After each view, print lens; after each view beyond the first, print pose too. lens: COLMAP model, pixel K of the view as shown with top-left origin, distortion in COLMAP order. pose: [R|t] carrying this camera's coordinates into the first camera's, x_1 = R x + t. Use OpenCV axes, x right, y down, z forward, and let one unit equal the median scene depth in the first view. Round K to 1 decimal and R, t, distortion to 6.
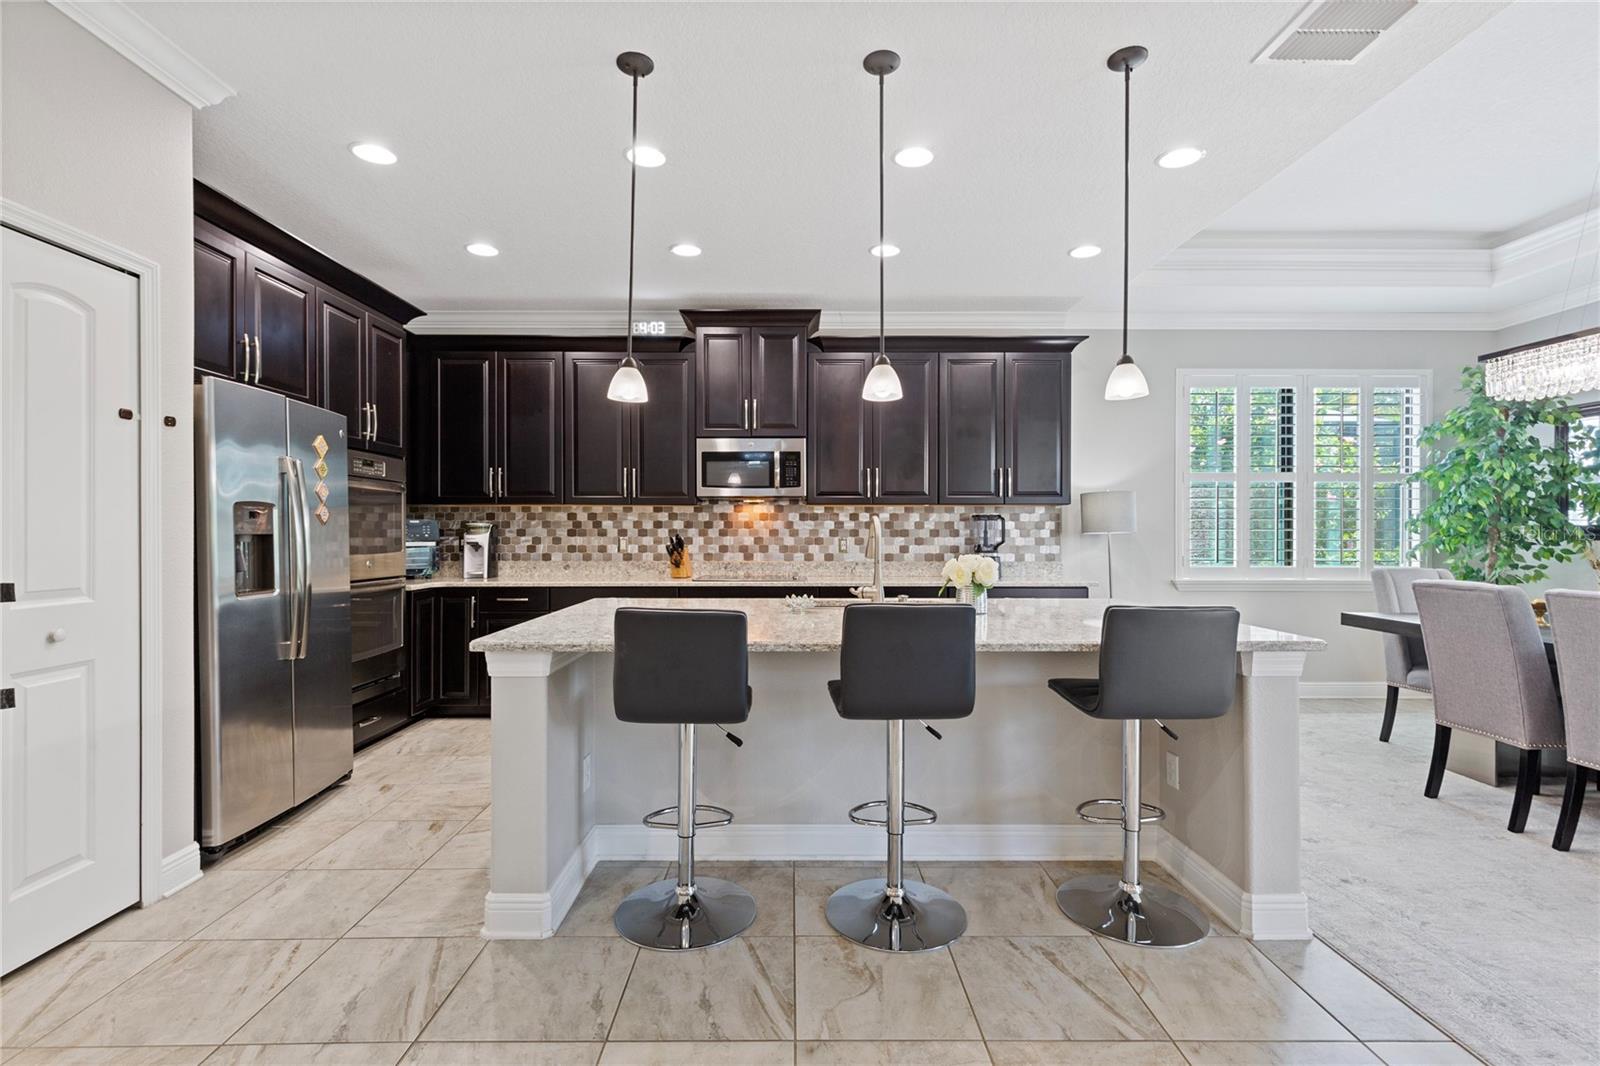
lens RADIAL K [[734.6, 0, 795.8], [0, 734.6, 531.6], [0, 0, 1]] dist [0.008634, -0.000530]
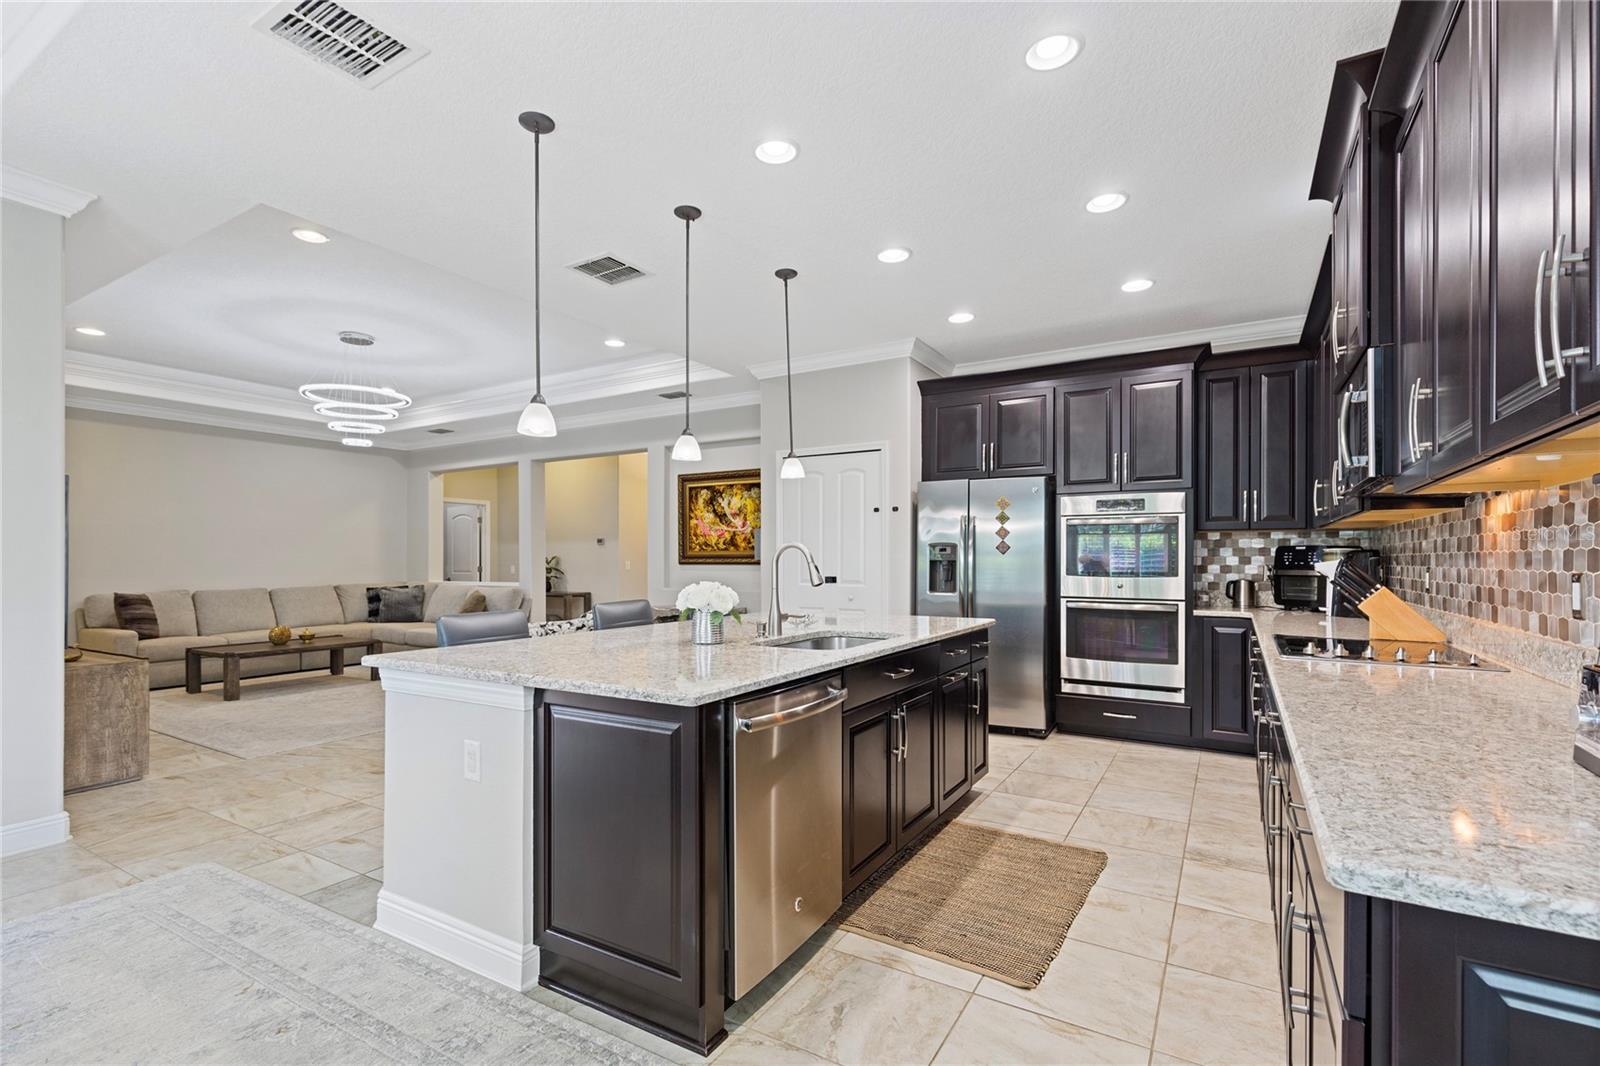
lens RADIAL K [[722.9, 0, 799.5], [0, 722.9, 554.7], [0, 0, 1]] dist [0.001663, 0.000129]
pose [[-0.517638, -0.007236, -0.855569, 0.558685], [-0.000139, 0.999965, -0.008372, 0.002736], [0.855600, -0.004214, -0.517621, 0.909931]]
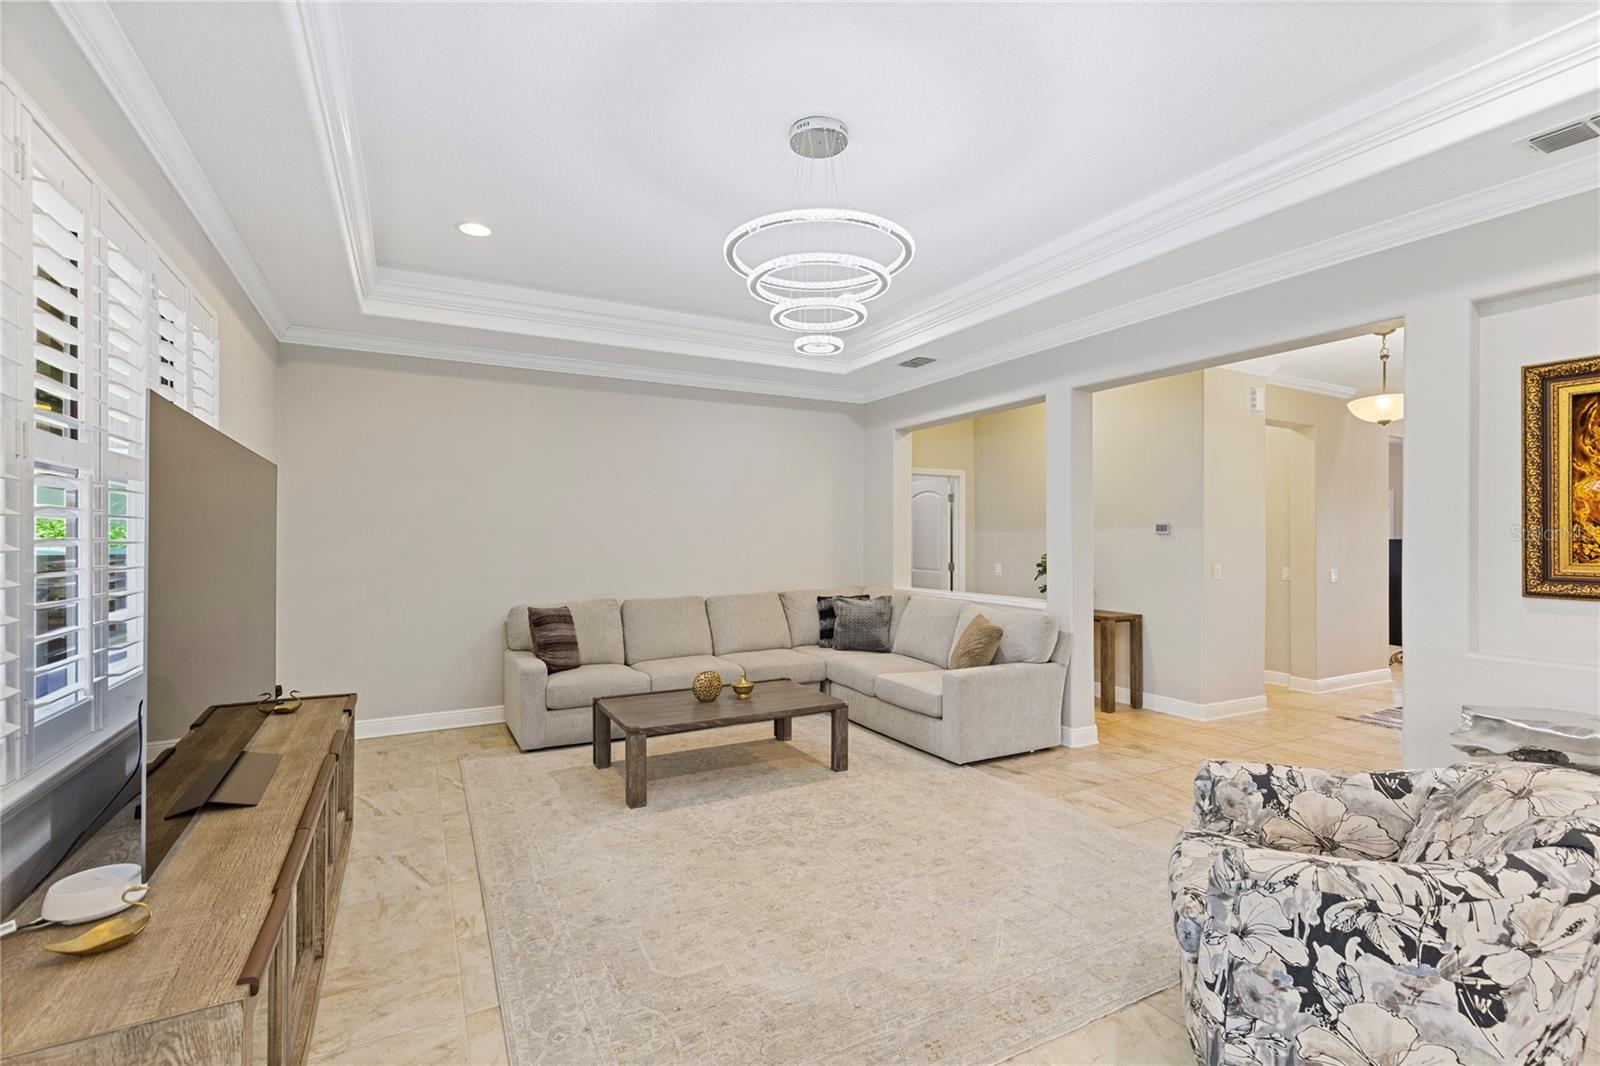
lens RADIAL K [[720.4, 0, 800.2], [0, 720.4, 529.6], [0, 0, 1]] dist [0.011454, 0.000004]
pose [[-0.884584, -0.008948, -0.466295, 0.204451], [-0.004825, 0.999938, -0.010033, -0.034553], [0.466356, -0.006625, -0.884573, 0.183669]]
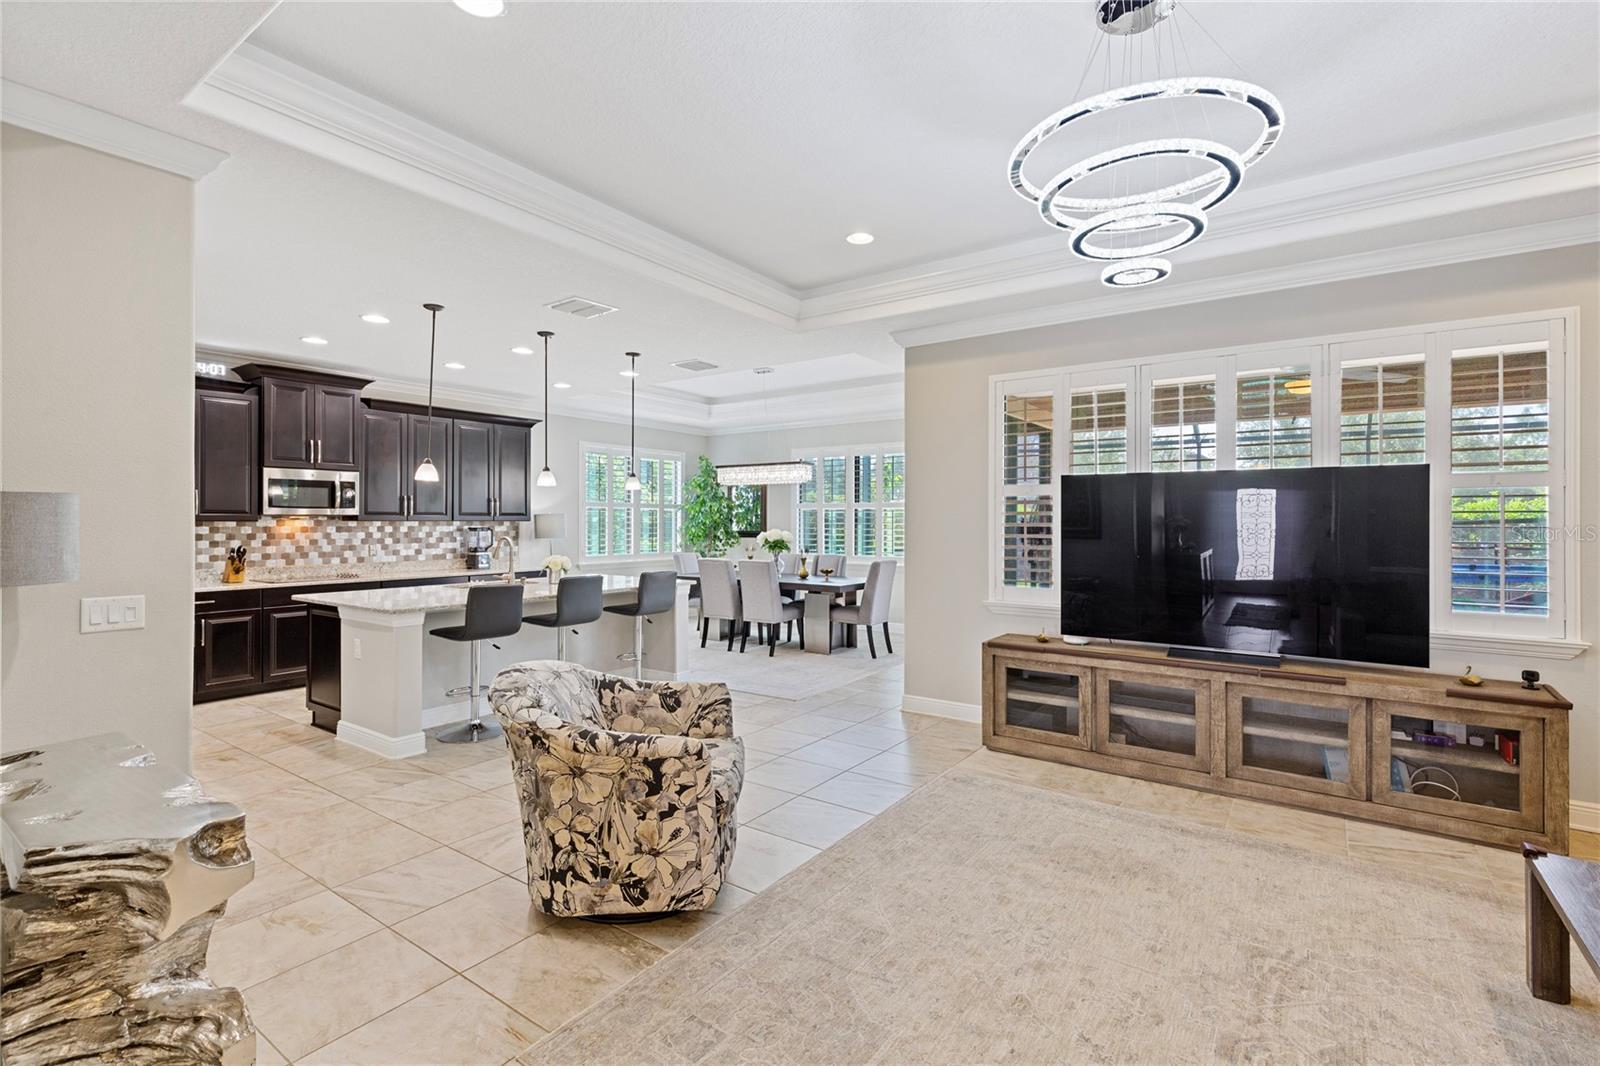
lens RADIAL K [[733.7, 0, 803.0], [0, 733.7, 524.0], [0, 0, 1]] dist [0.003890, 0.000508]
pose [[0.585622, -0.003345, 0.810577, -0.589409], [0.000017, 0.999992, 0.004115, -0.036534], [-0.810584, -0.002396, 0.585617, -0.440744]]
